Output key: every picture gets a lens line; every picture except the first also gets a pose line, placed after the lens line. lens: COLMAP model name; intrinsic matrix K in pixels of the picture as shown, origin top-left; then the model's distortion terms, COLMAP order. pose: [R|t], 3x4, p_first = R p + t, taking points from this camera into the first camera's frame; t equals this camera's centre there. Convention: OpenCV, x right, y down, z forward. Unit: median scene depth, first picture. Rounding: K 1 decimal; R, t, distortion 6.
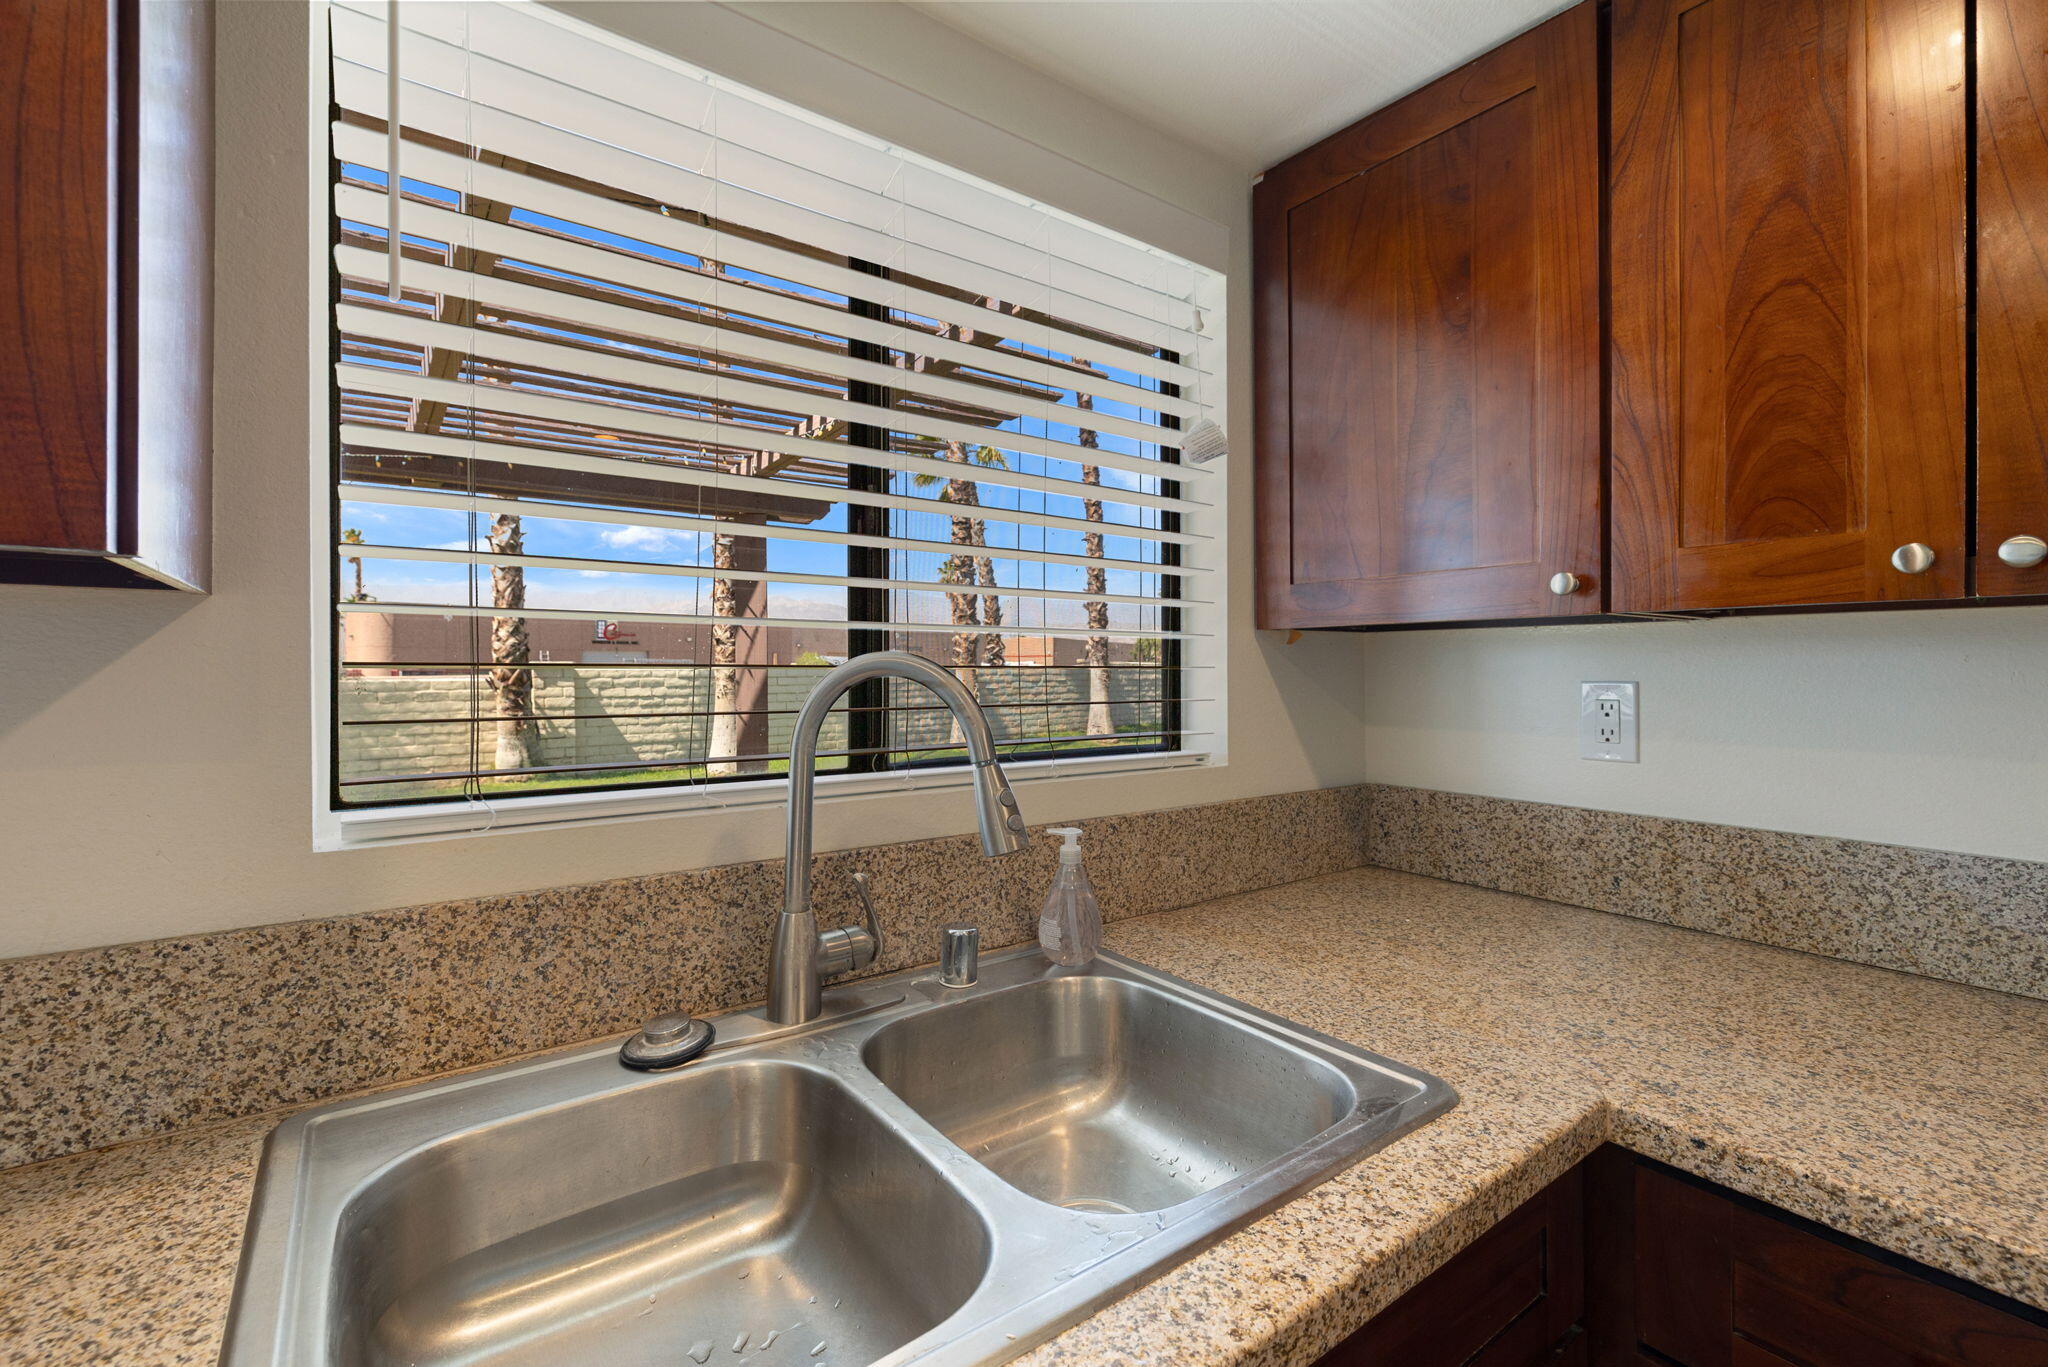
lens RADIAL K [[874.4, 0, 1027.0], [0, 874.4, 661.2], [0, 0, 1]] dist [0.002859, 0.000438]
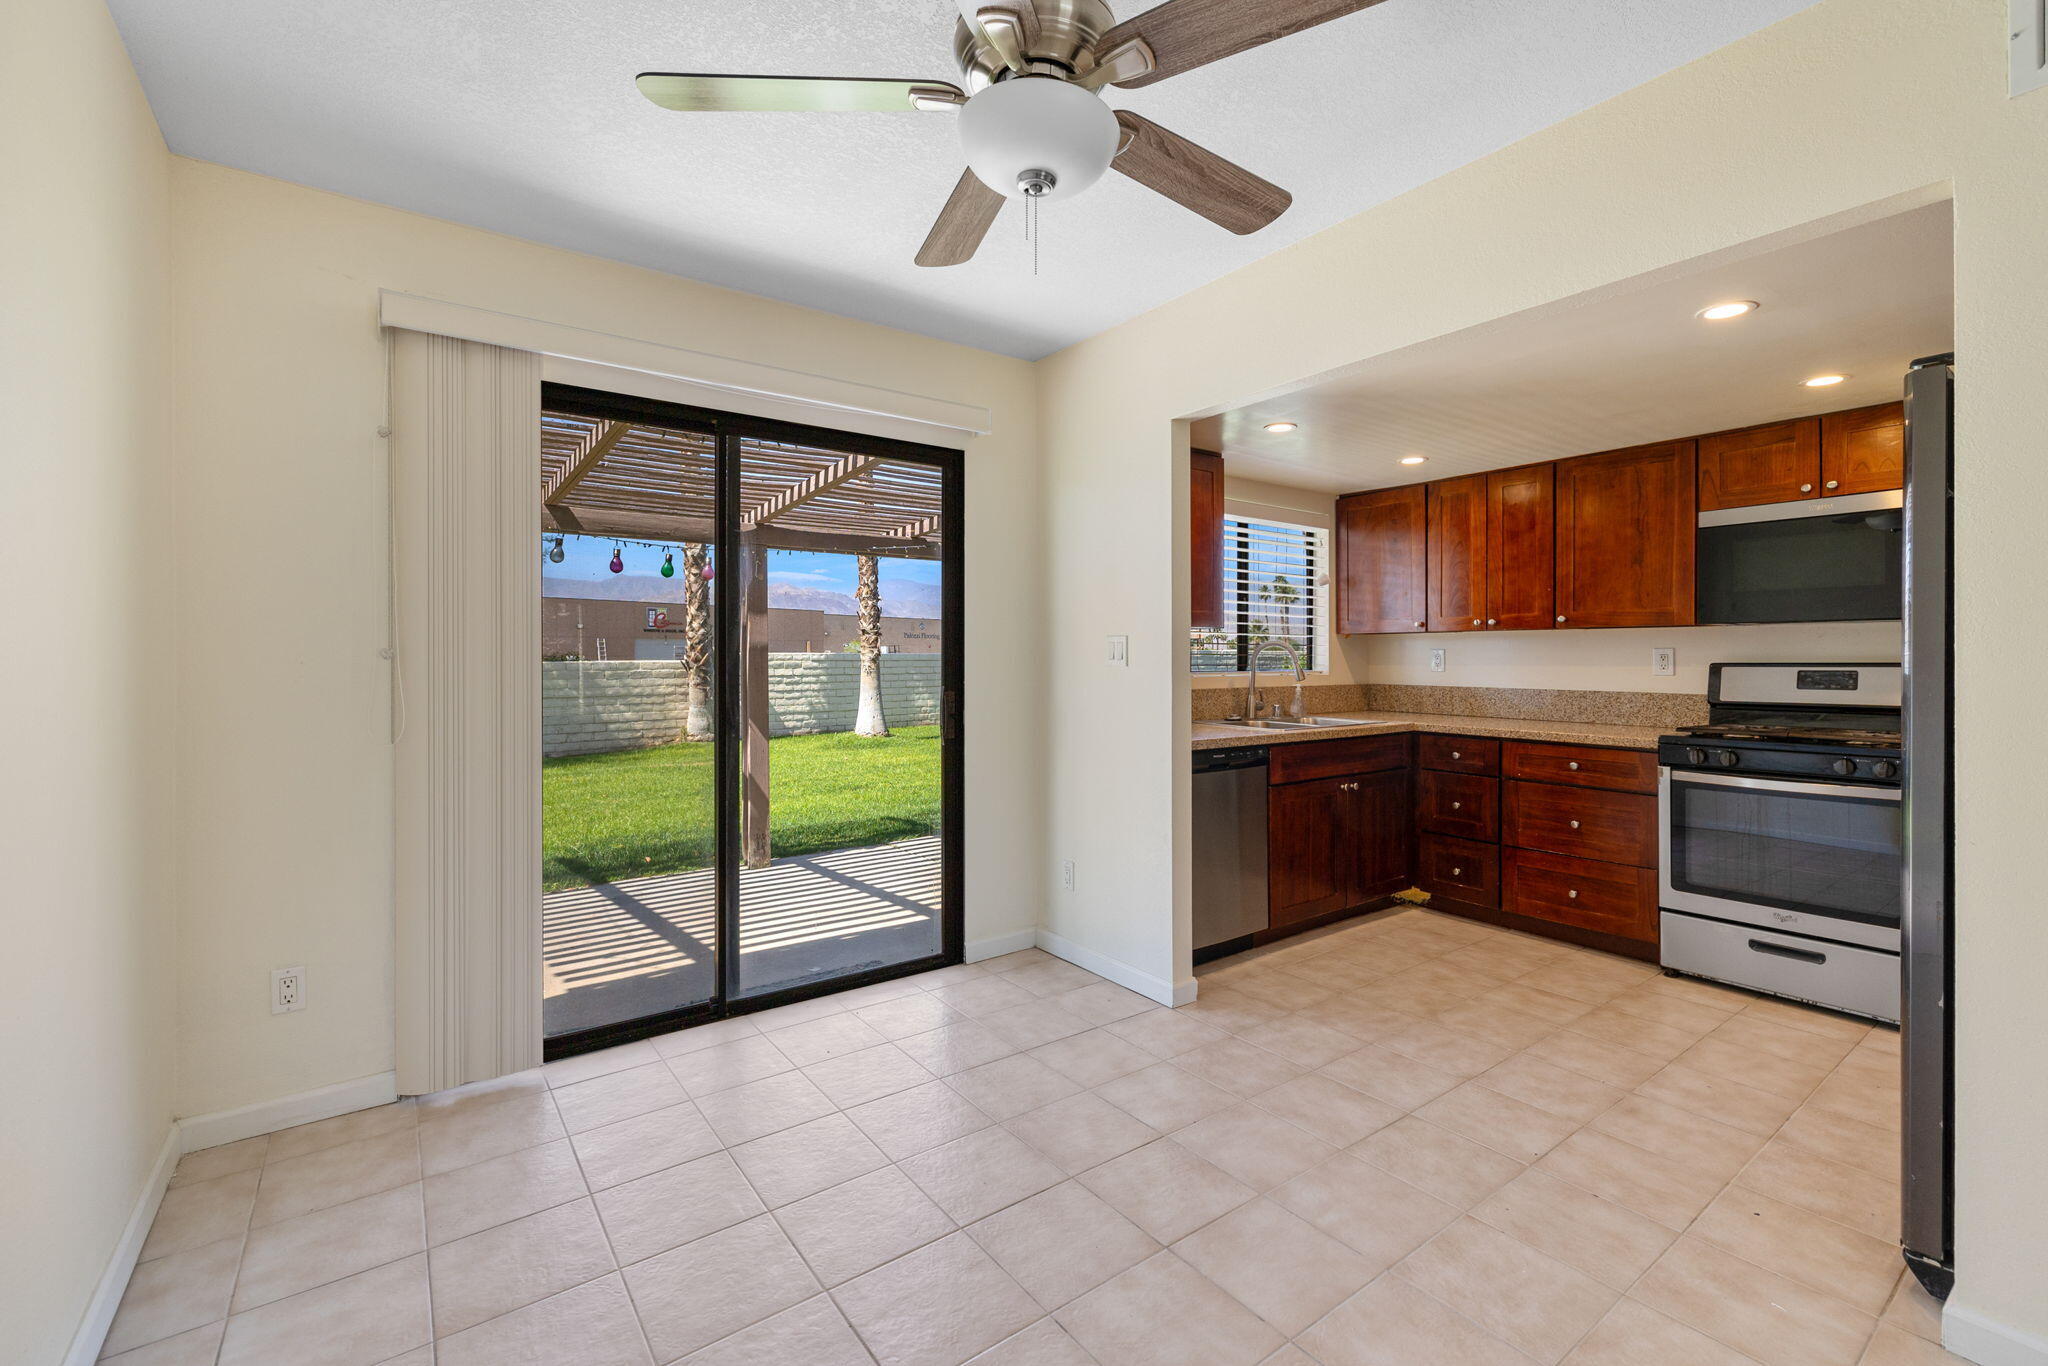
lens RADIAL K [[876.5, 0, 1034.4], [0, 876.5, 659.9], [0, 0, 1]] dist [0.003382, 0.000196]
pose [[0.999978, 0.001334, 0.006510, -0.820701], [-0.001412, 0.999927, 0.012001, 0.020382], [-0.006494, -0.012010, 0.999907, -2.098052]]
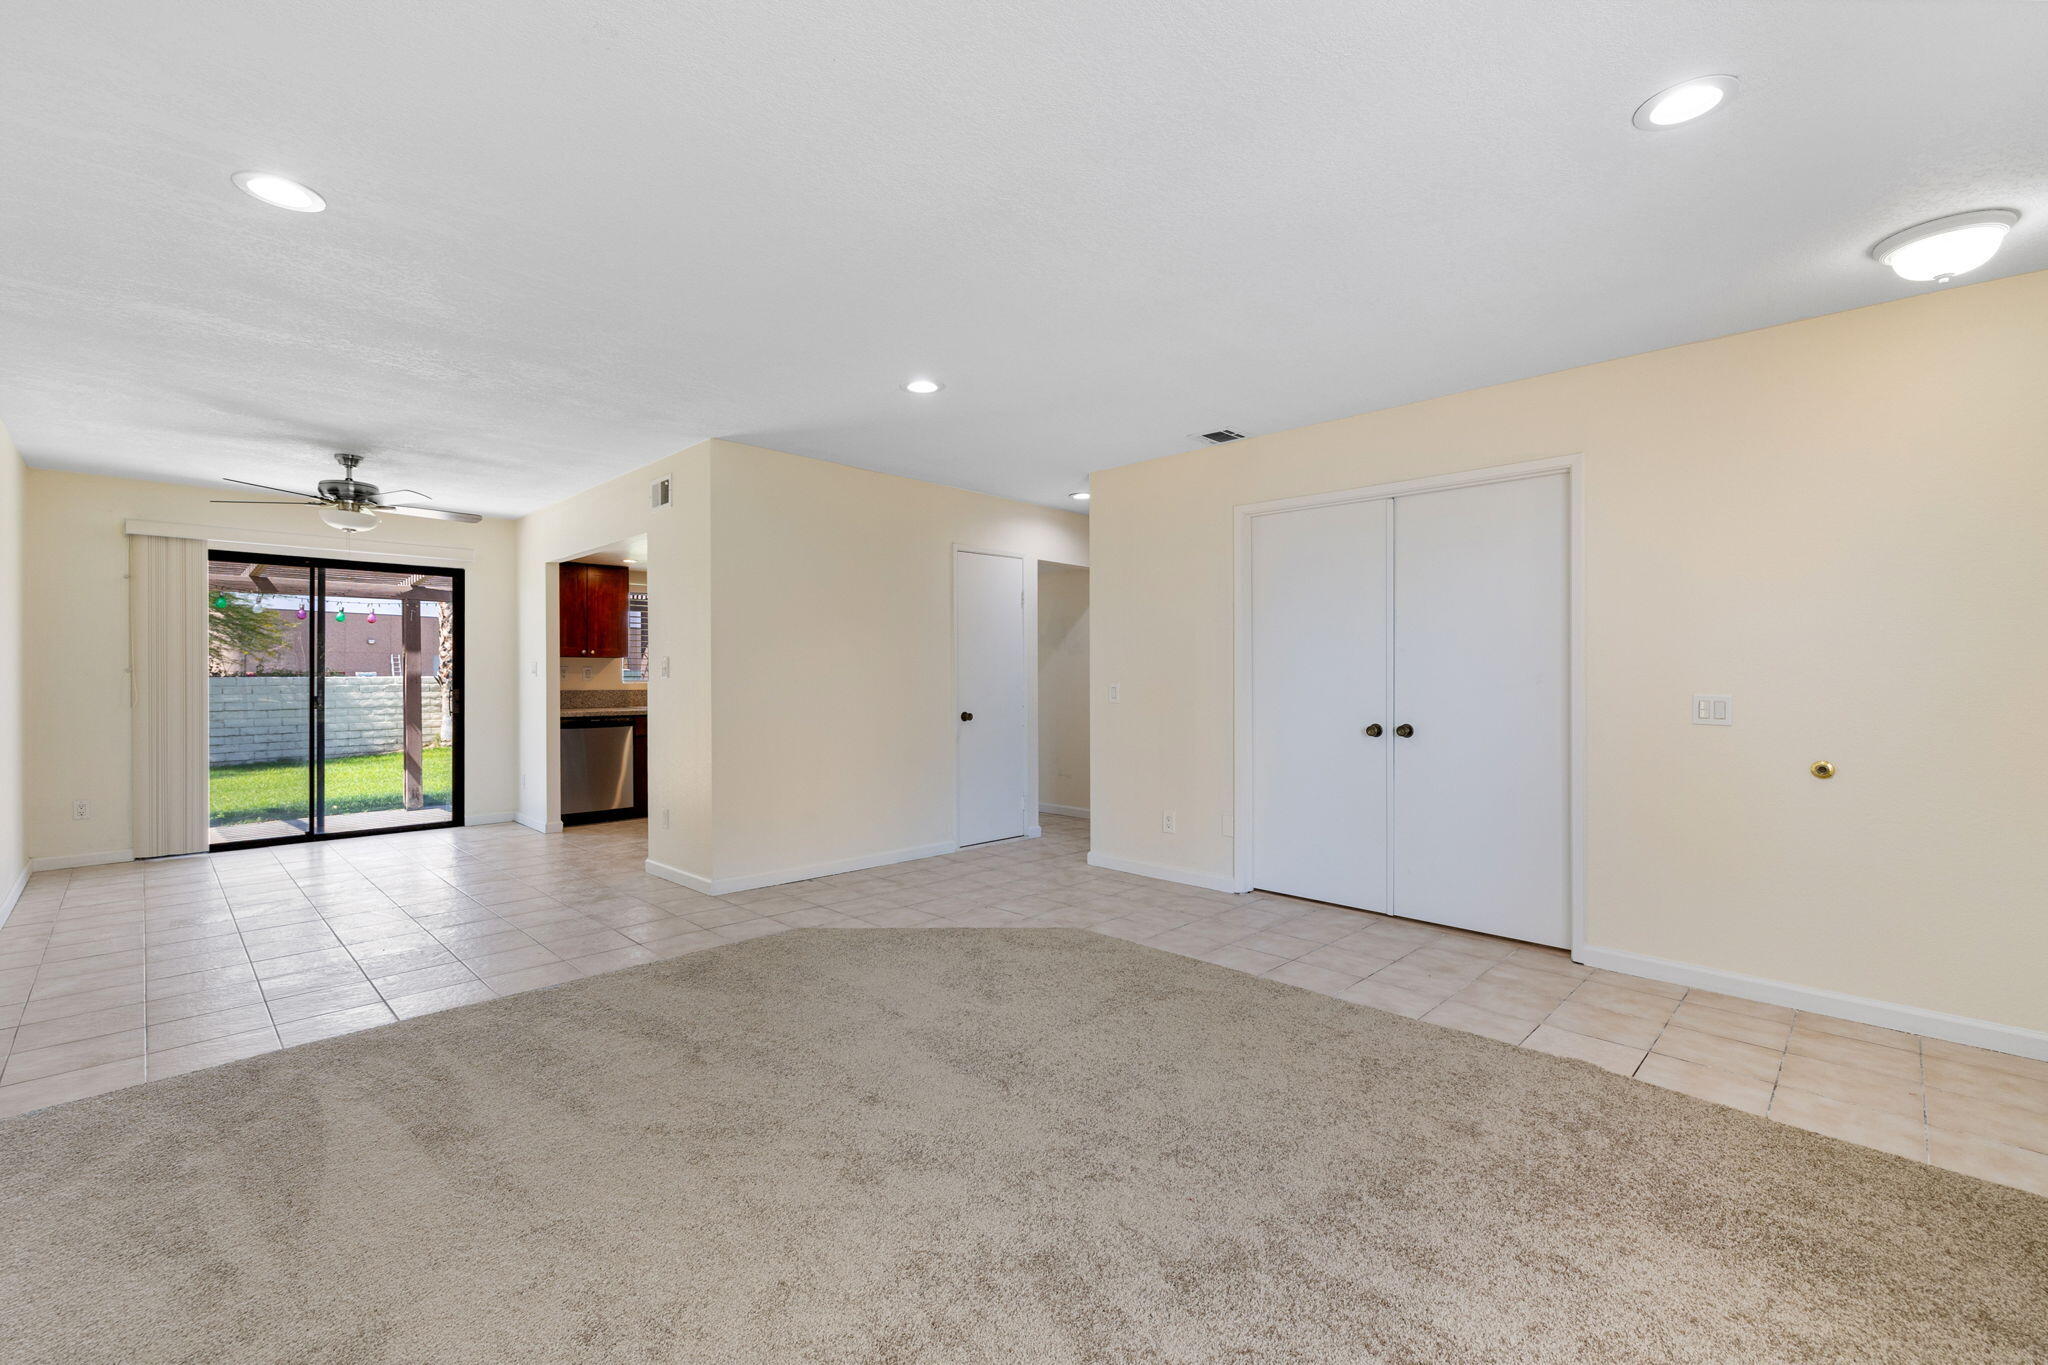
lens RADIAL K [[875.5, 0, 1037.9], [0, 875.5, 671.7], [0, 0, 1]] dist [0.002078, 0.000426]
pose [[0.986579, 0.001435, 0.163278, 1.064164], [-0.002503, 0.999977, 0.006340, 0.002793], [-0.163266, -0.006664, 0.986560, -4.601135]]
